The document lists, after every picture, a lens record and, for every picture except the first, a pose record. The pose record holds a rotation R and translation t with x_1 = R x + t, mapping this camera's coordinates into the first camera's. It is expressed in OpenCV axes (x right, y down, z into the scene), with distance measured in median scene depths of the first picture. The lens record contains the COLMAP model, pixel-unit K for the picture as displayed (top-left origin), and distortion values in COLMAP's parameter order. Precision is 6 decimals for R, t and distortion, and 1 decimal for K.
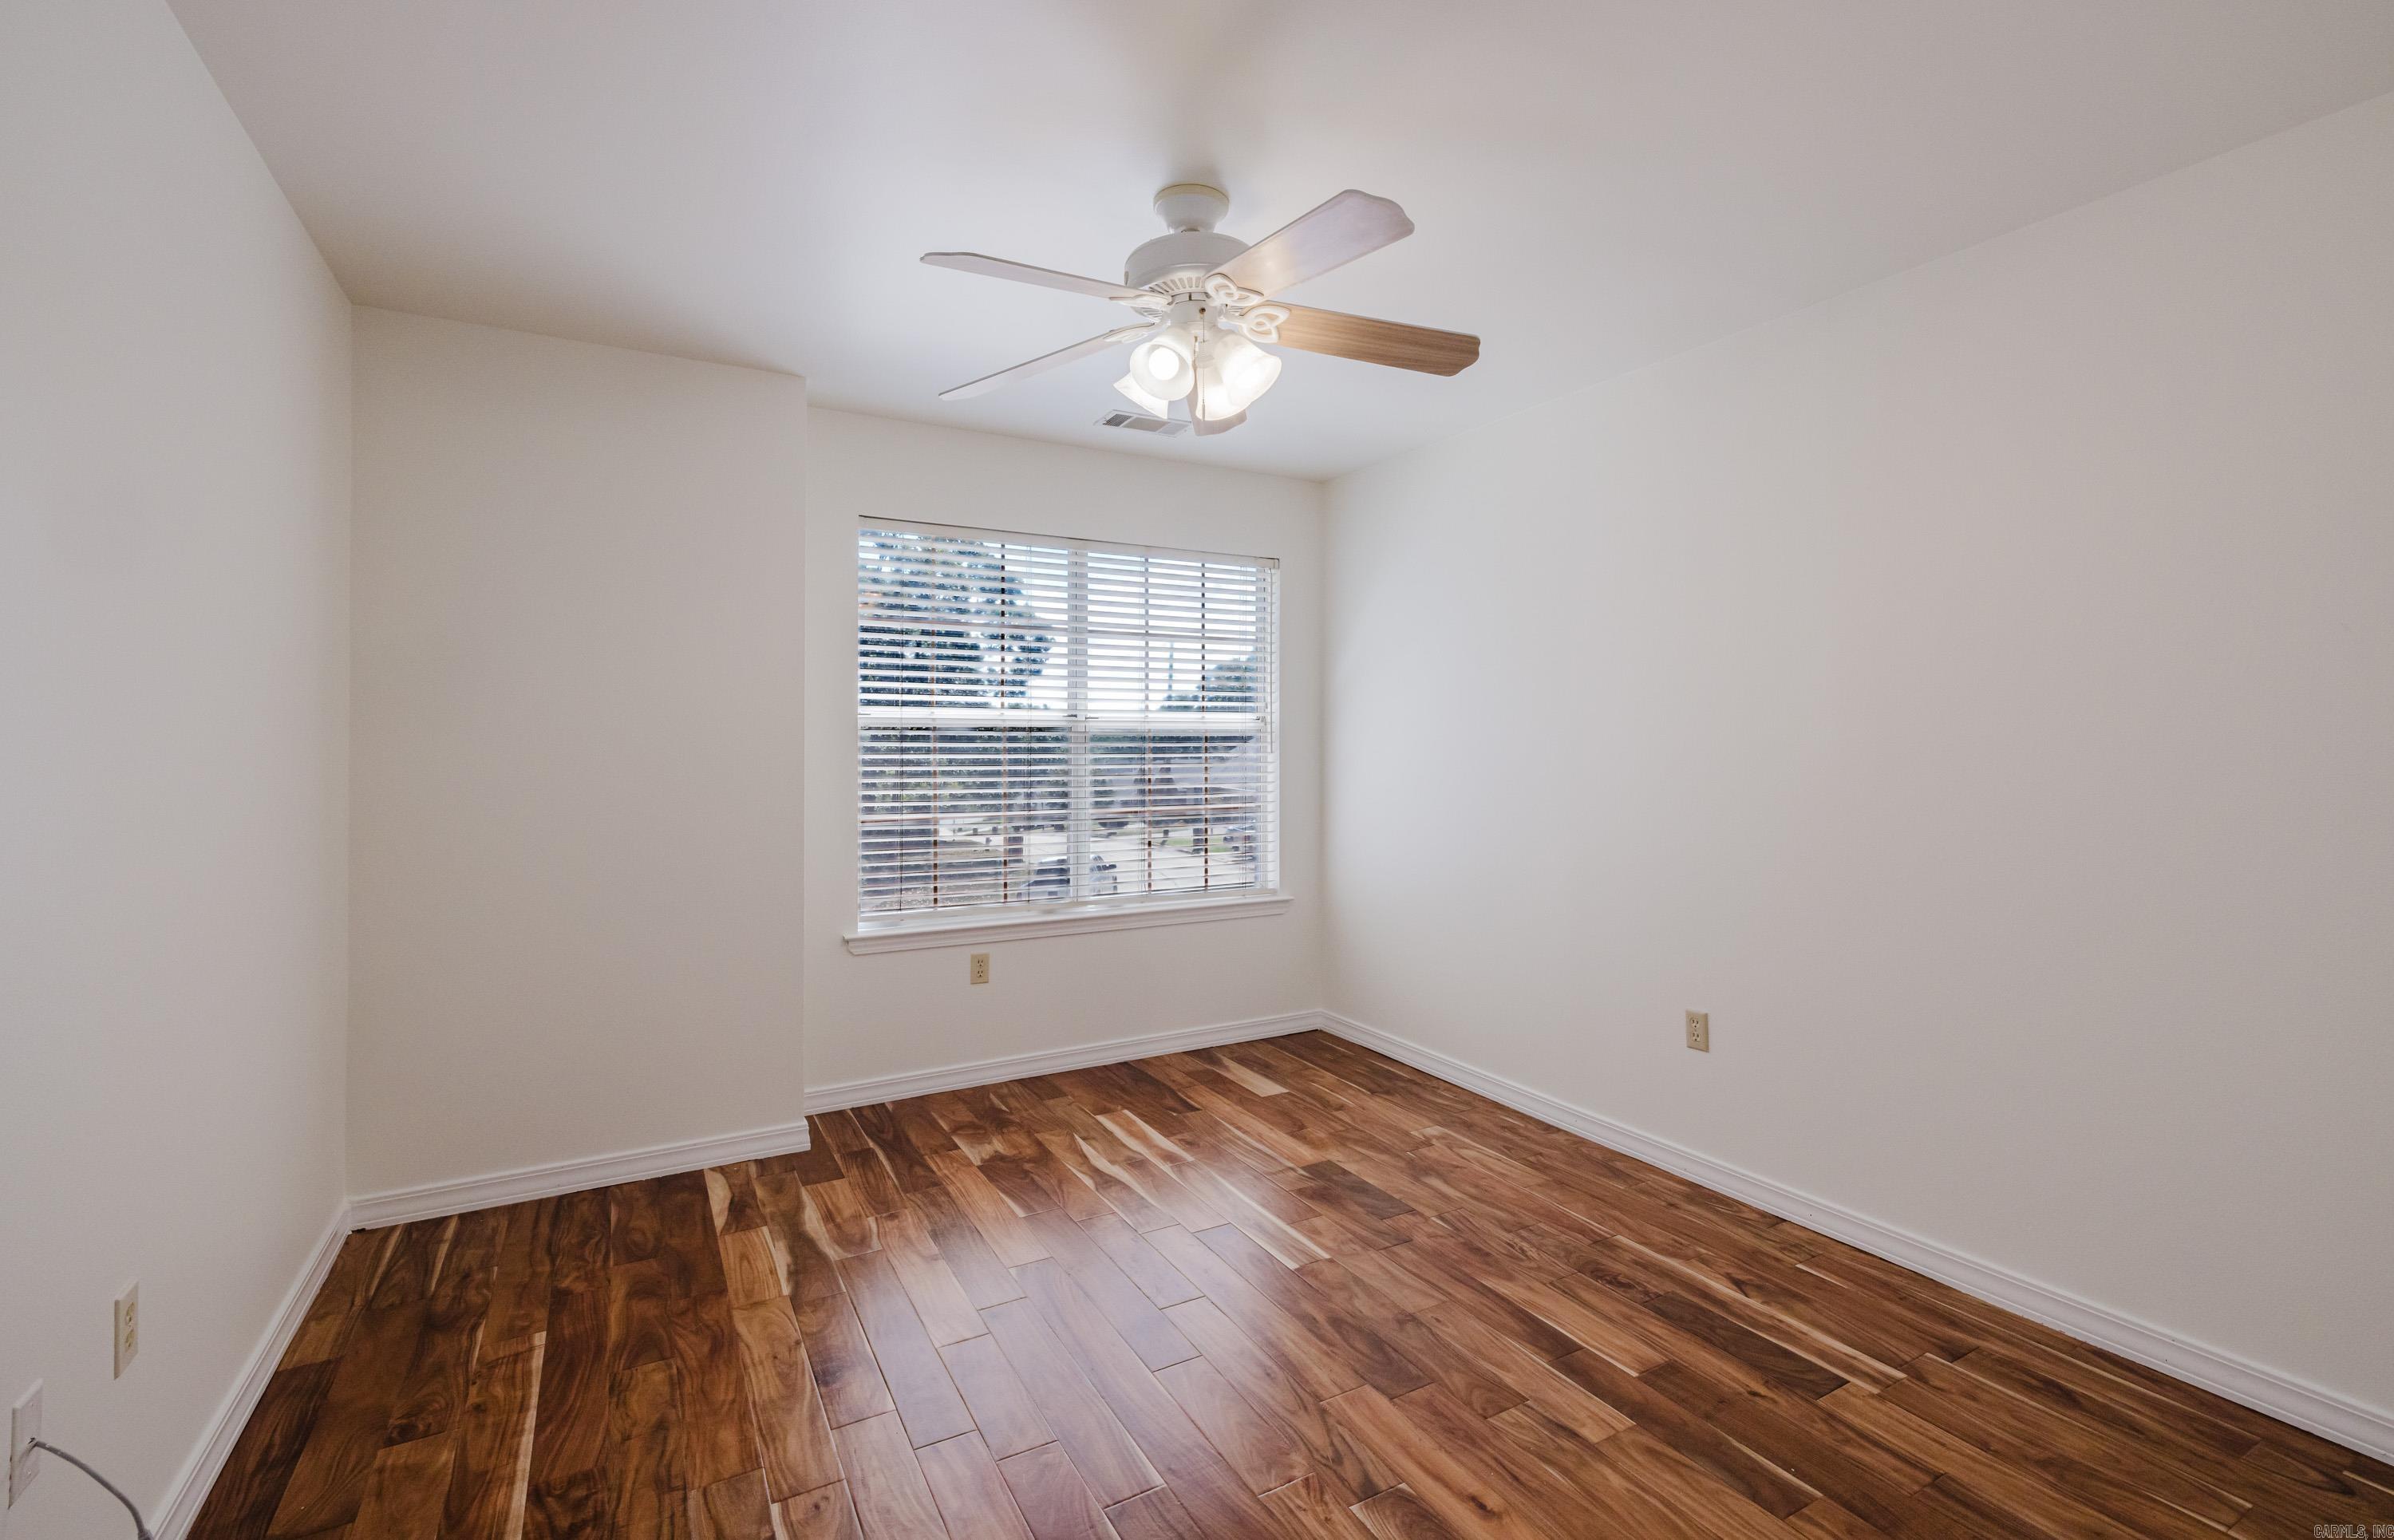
lens RADIAL K [[1070.2, 0, 1190.3], [0, 1070.2, 728.7], [0, 0, 1]] dist [-0.001297, 0.000134]
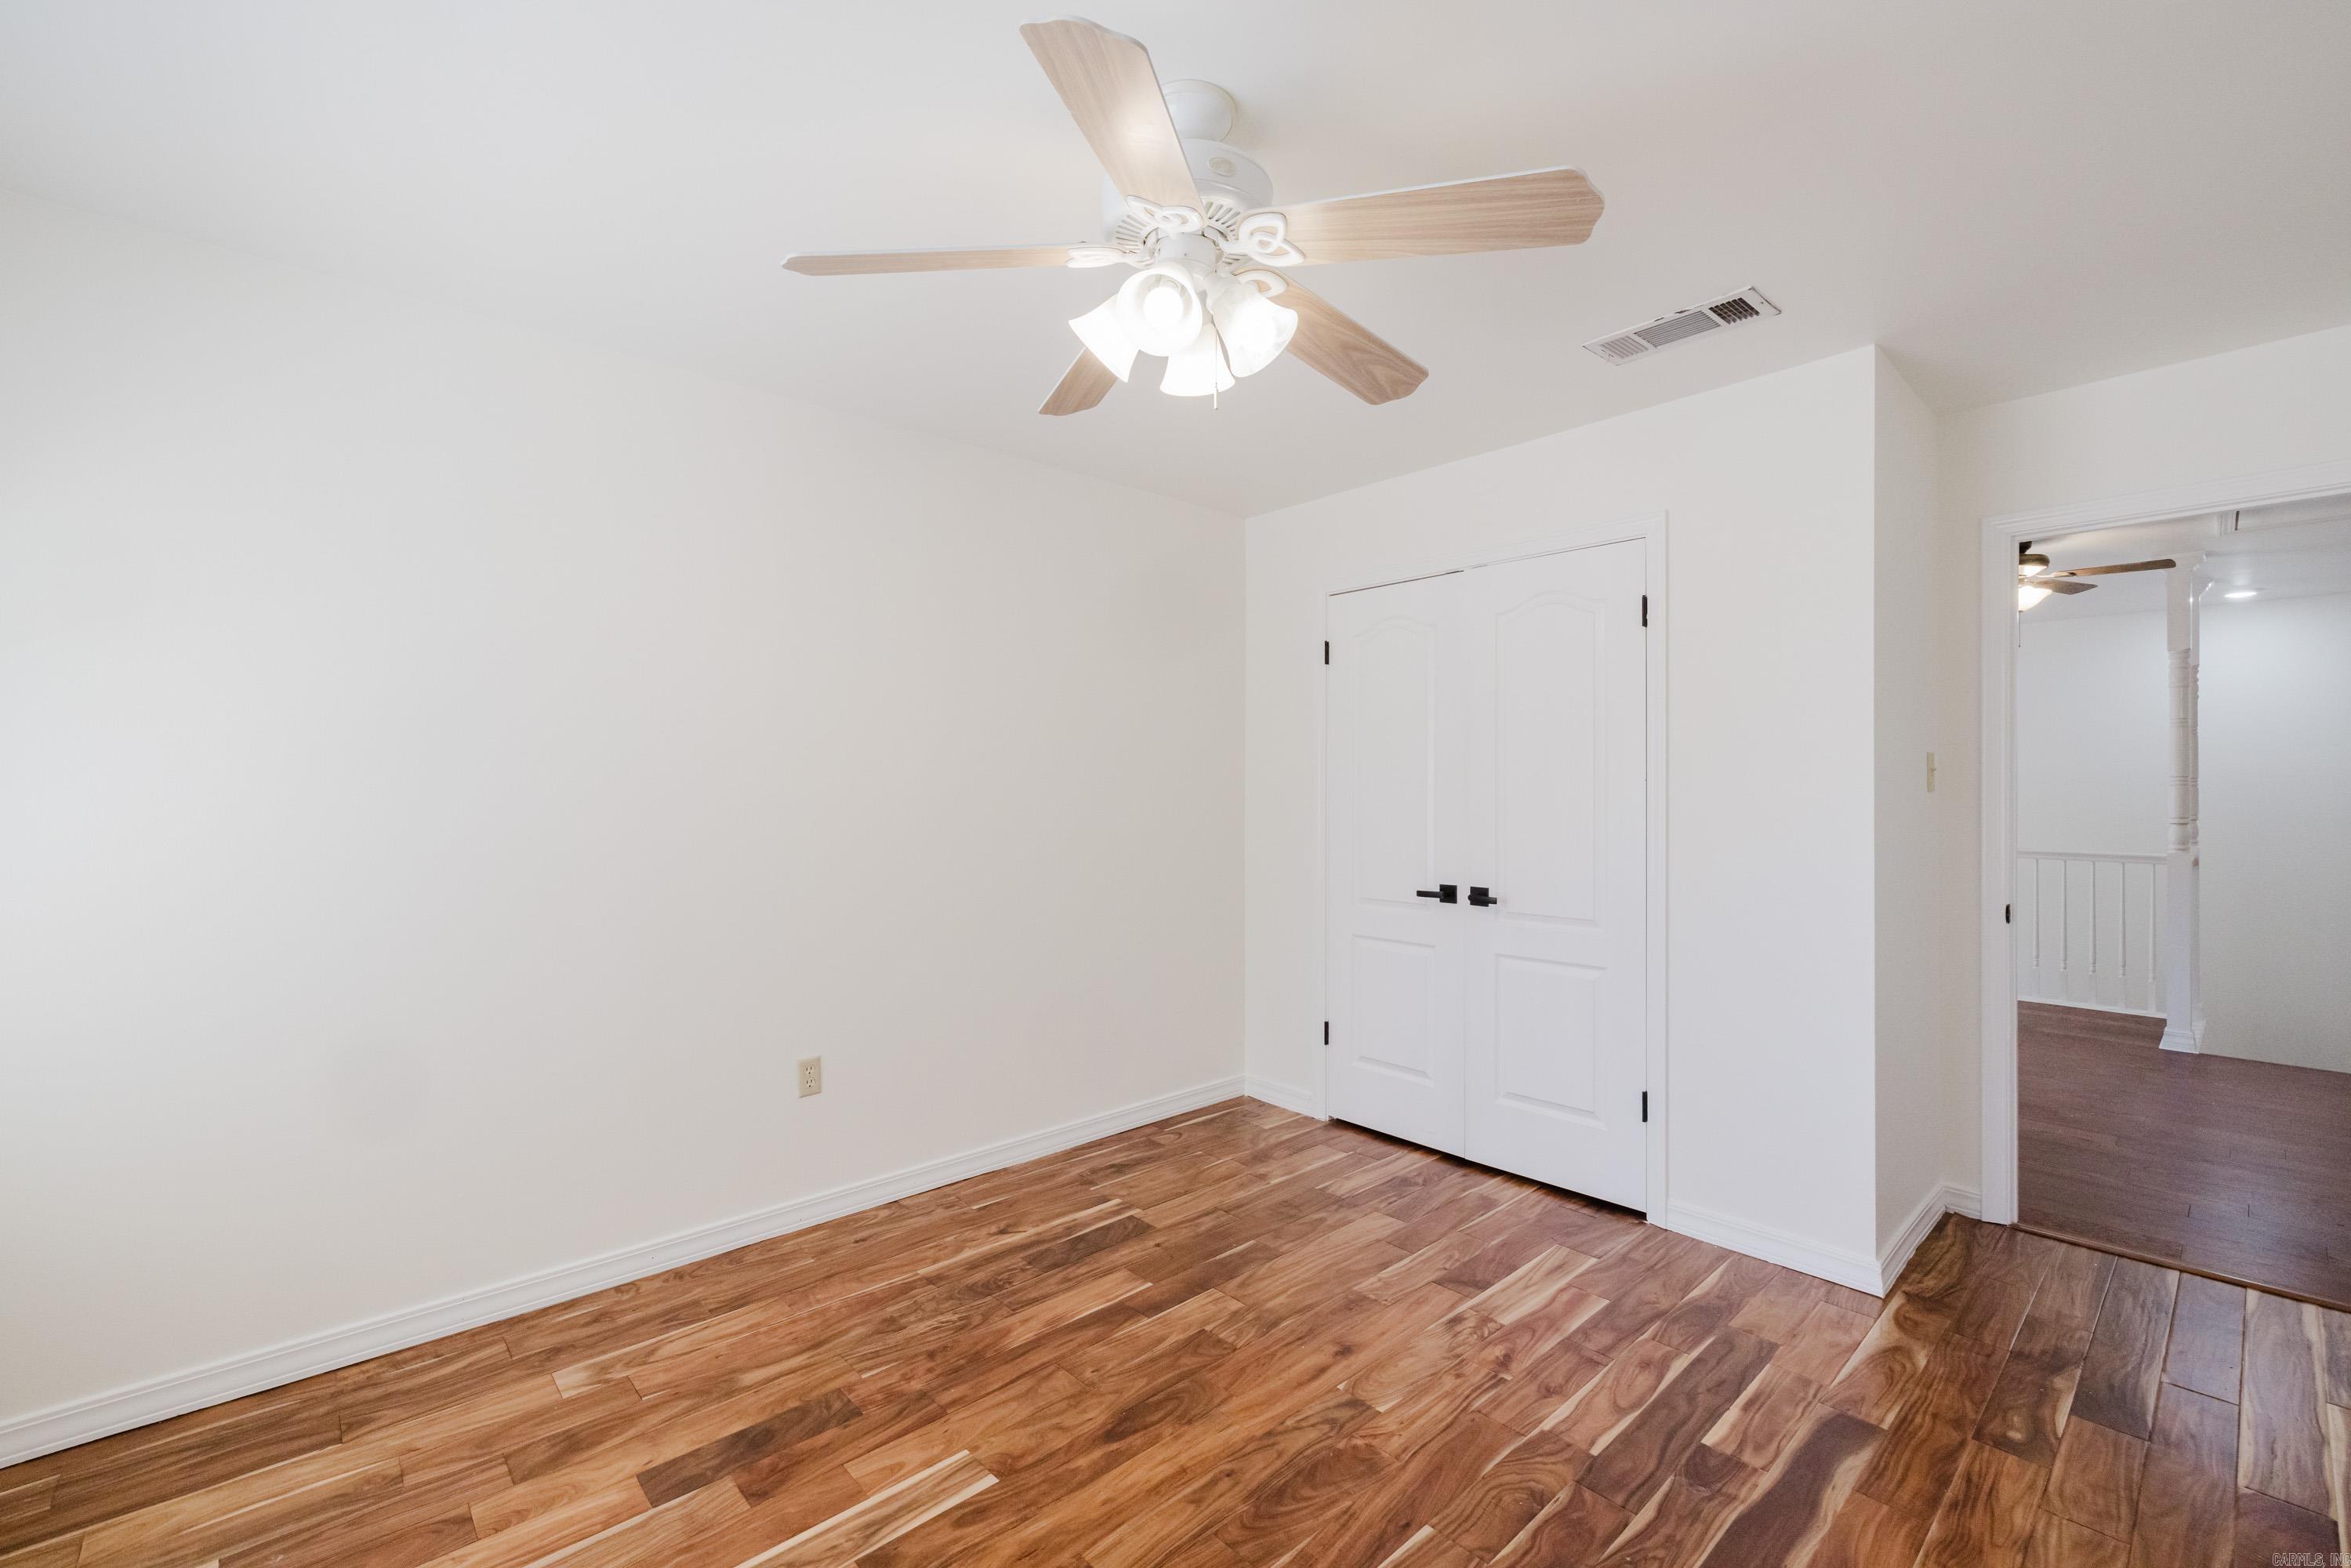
lens RADIAL K [[1017.2, 0, 1173.4], [0, 1017.2, 778.1], [0, 0, 1]] dist [0.002682, 0.000260]
pose [[-0.248349, 0.006557, 0.968648, -0.650543], [-0.011172, 0.999891, -0.009633, 0.001775], [-0.968606, -0.013214, -0.248249, 1.058786]]
